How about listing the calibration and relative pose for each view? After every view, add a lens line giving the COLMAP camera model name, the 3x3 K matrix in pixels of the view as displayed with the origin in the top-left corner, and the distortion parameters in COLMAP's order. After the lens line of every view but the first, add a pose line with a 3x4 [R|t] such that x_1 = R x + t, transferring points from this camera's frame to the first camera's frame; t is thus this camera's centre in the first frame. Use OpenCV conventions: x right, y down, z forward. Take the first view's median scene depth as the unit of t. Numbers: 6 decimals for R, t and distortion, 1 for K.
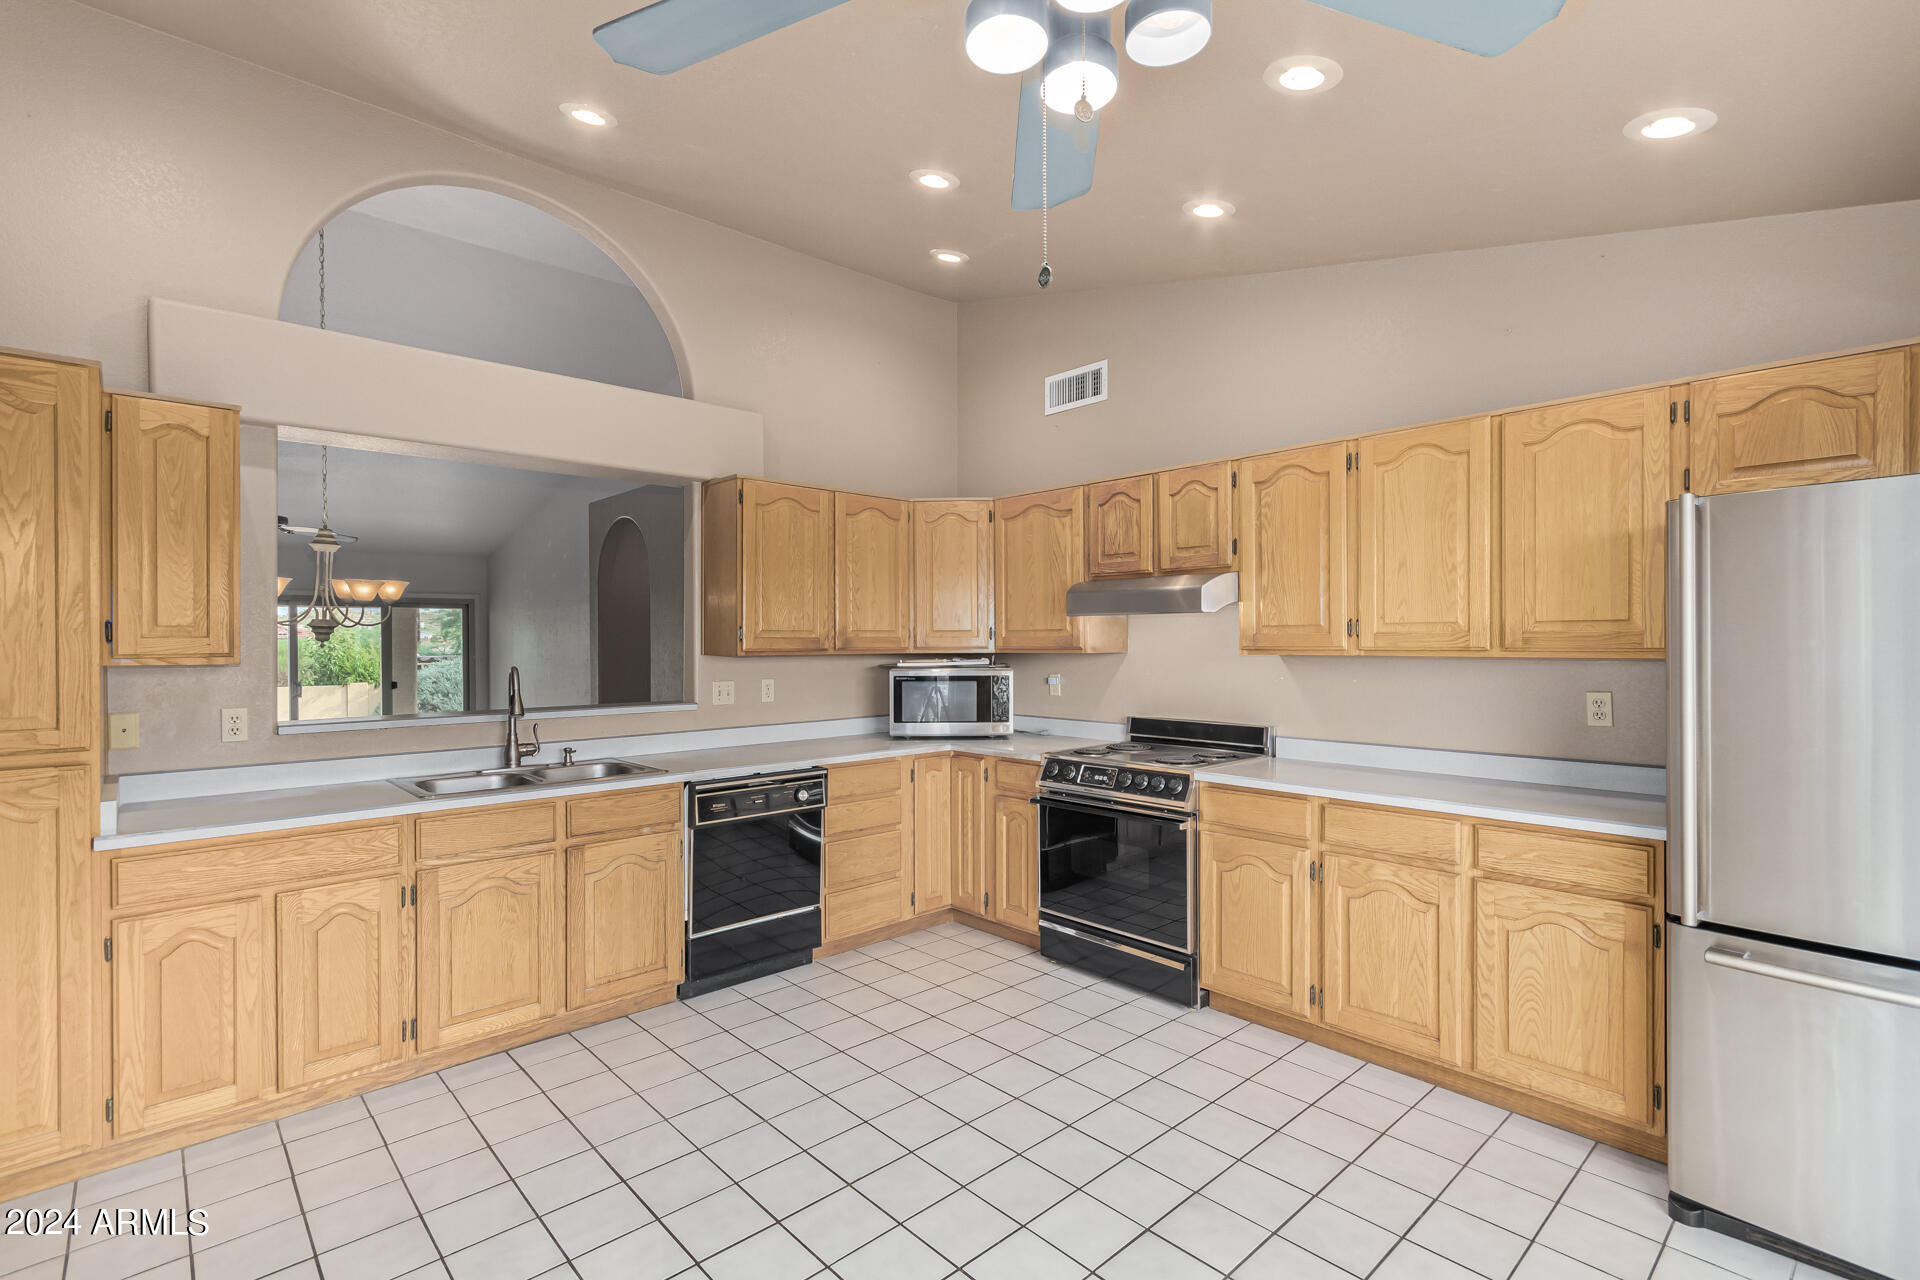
lens RADIAL K [[899.9, 0, 961.1], [0, 899.9, 640.8], [0, 0, 1]] dist [0.003241, 0.003347]
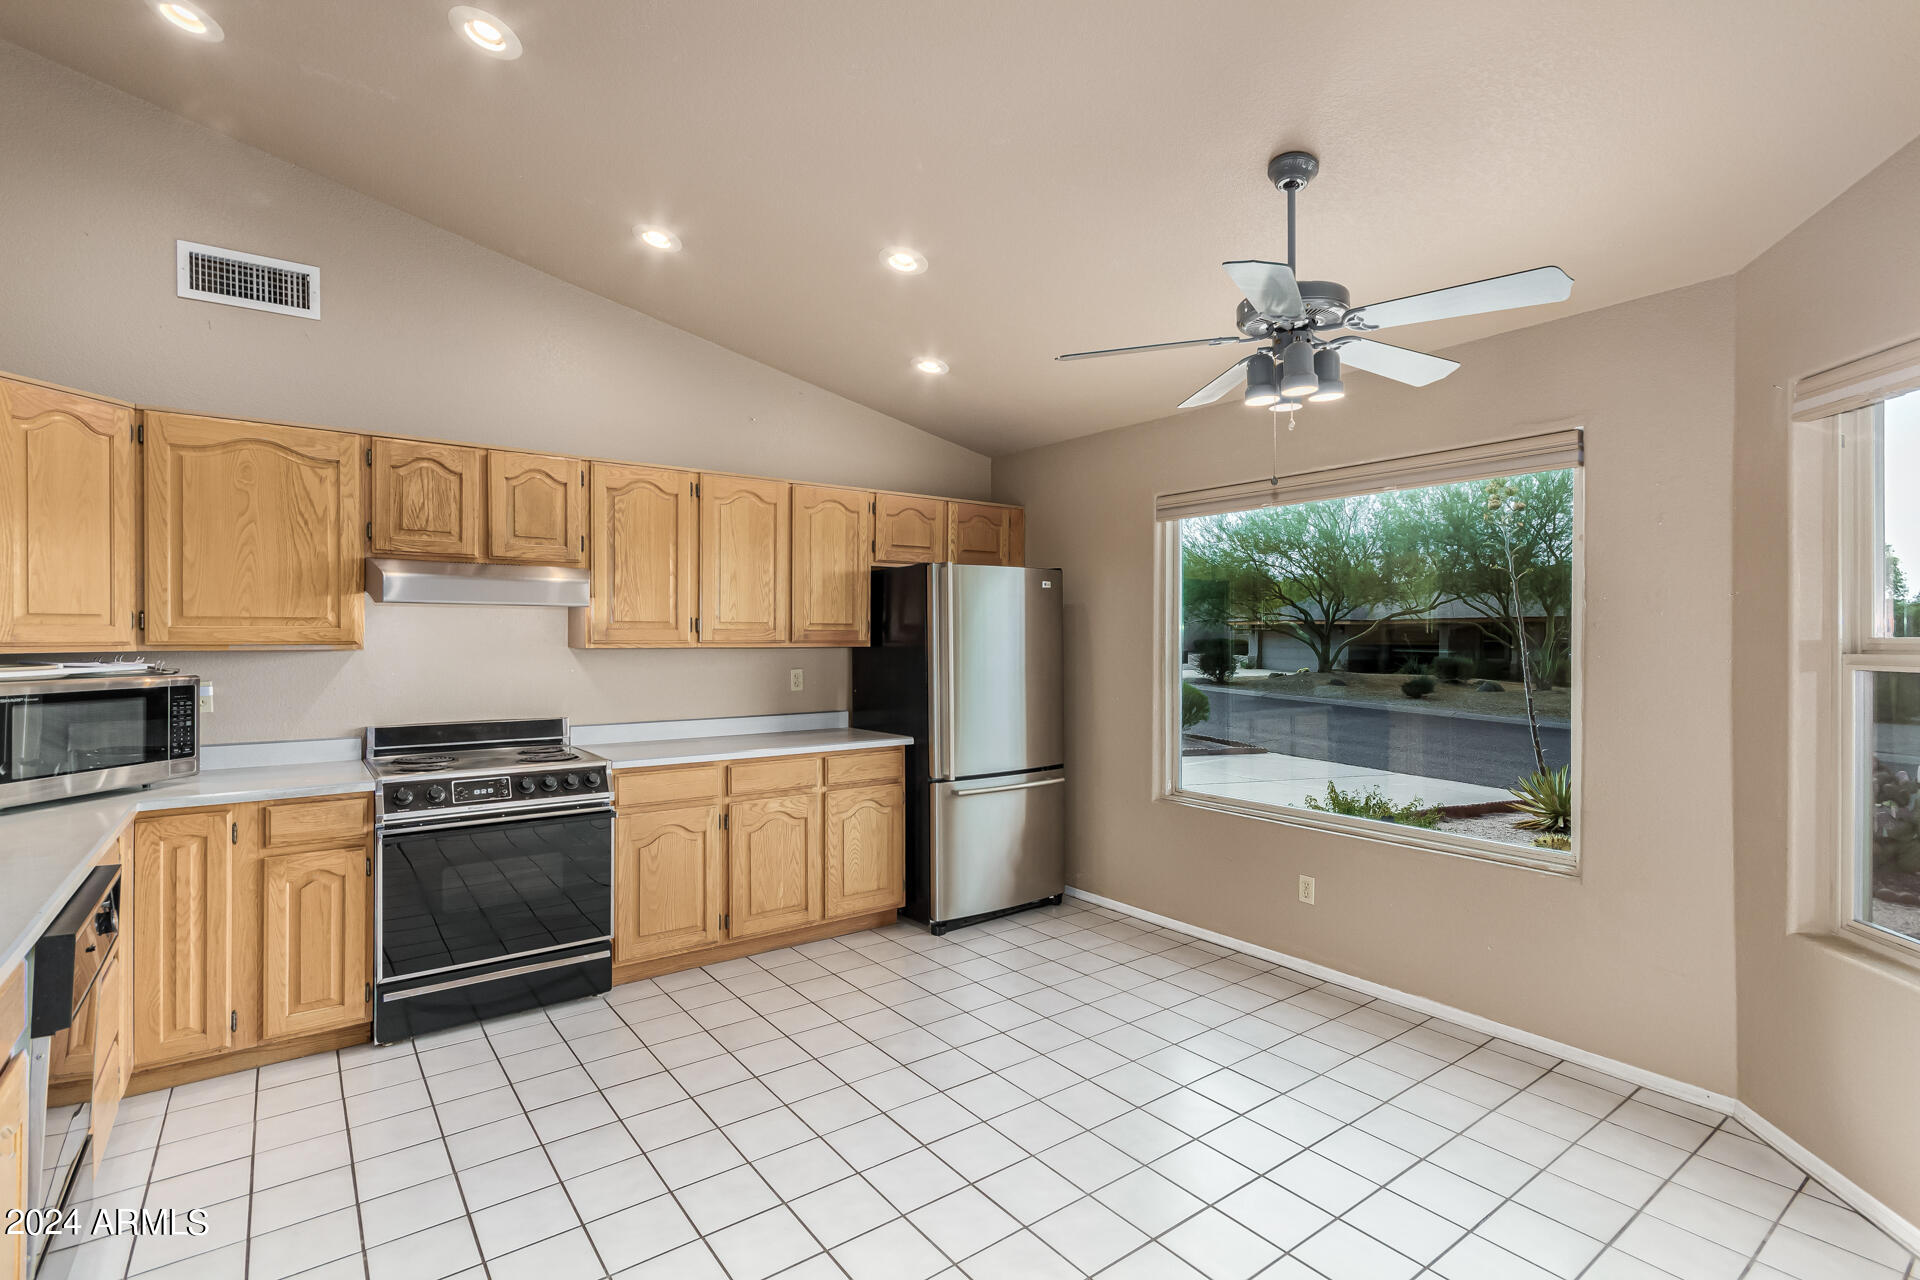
lens RADIAL K [[899.9, 0, 961.2], [0, 899.9, 640.0], [0, 0, 1]] dist [0.003241, 0.003347]
pose [[0.097489, 0.000437, 0.995236, -0.772026], [-0.002753, 0.999996, -0.000169, 0.005391], [-0.995233, -0.002723, 0.097490, 0.528007]]
